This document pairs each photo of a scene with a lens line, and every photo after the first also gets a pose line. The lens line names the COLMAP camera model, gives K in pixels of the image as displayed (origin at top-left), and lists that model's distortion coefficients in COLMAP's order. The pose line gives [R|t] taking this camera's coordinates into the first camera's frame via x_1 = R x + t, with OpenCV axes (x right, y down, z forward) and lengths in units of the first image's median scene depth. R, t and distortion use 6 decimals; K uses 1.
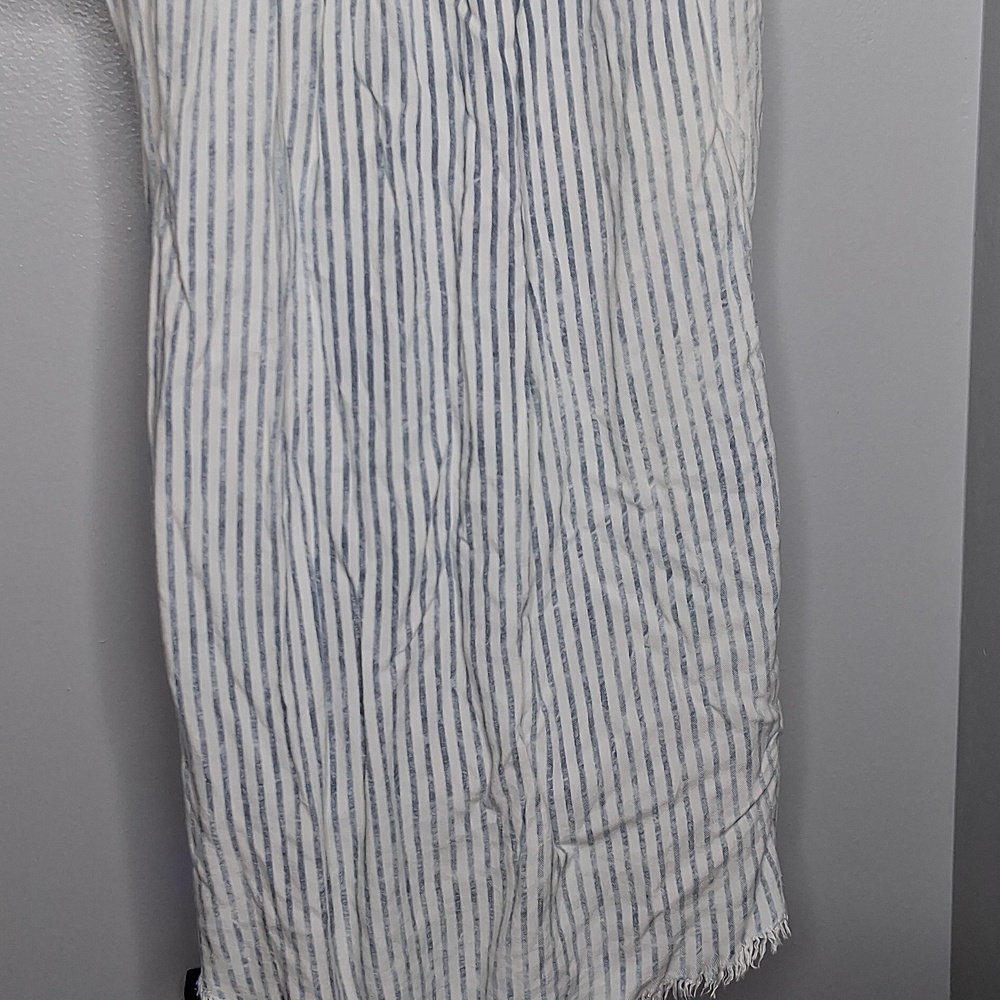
lens RADIAL K [[1636.8, 0, 499.9], [0, 1636.8, 497.3], [0, 0, 1]] dist [0.114559, 0.000000]
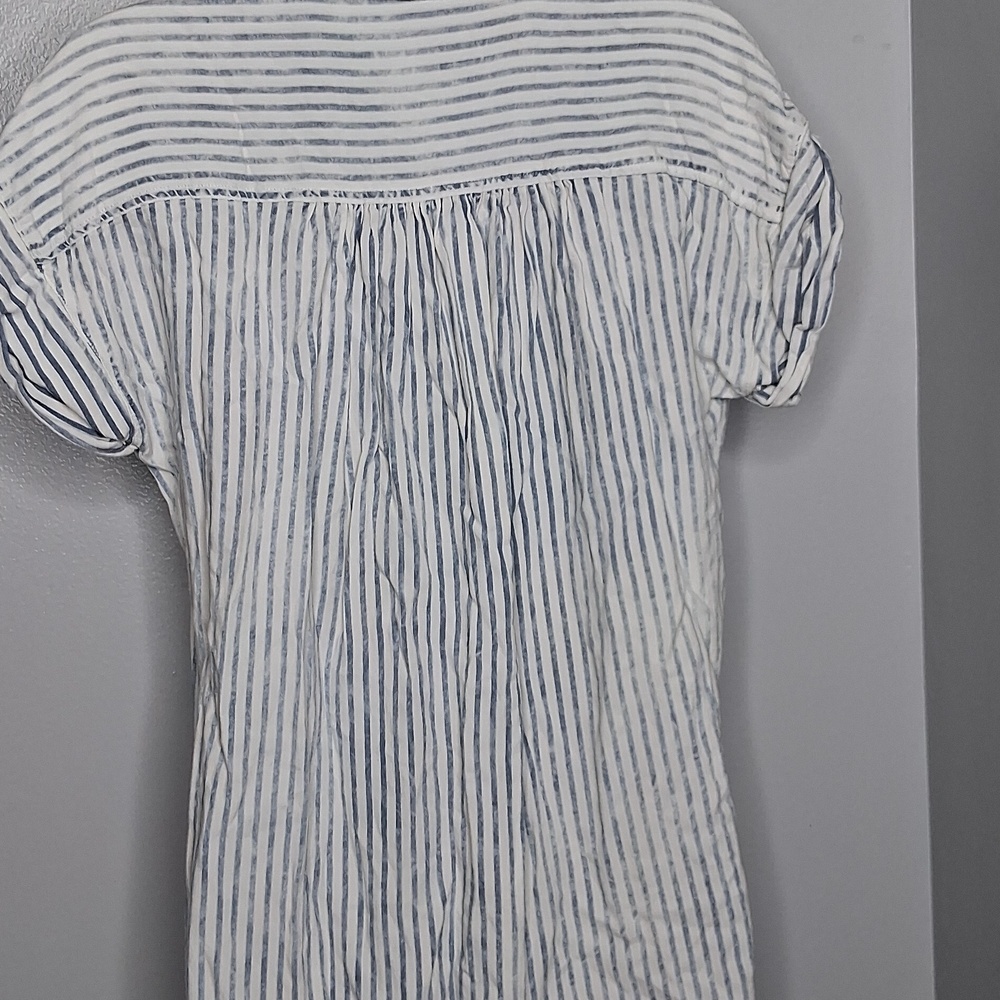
lens RADIAL K [[1636.8, 0, 499.4], [0, 1636.8, 503.5], [0, 0, 1]] dist [0.114559, 0.000000]
pose [[0.999984, -0.000162, -0.005693, 0.007084], [-0.000822, 0.985020, -0.172440, -0.095472], [0.005635, 0.172442, 0.985004, -0.154209]]
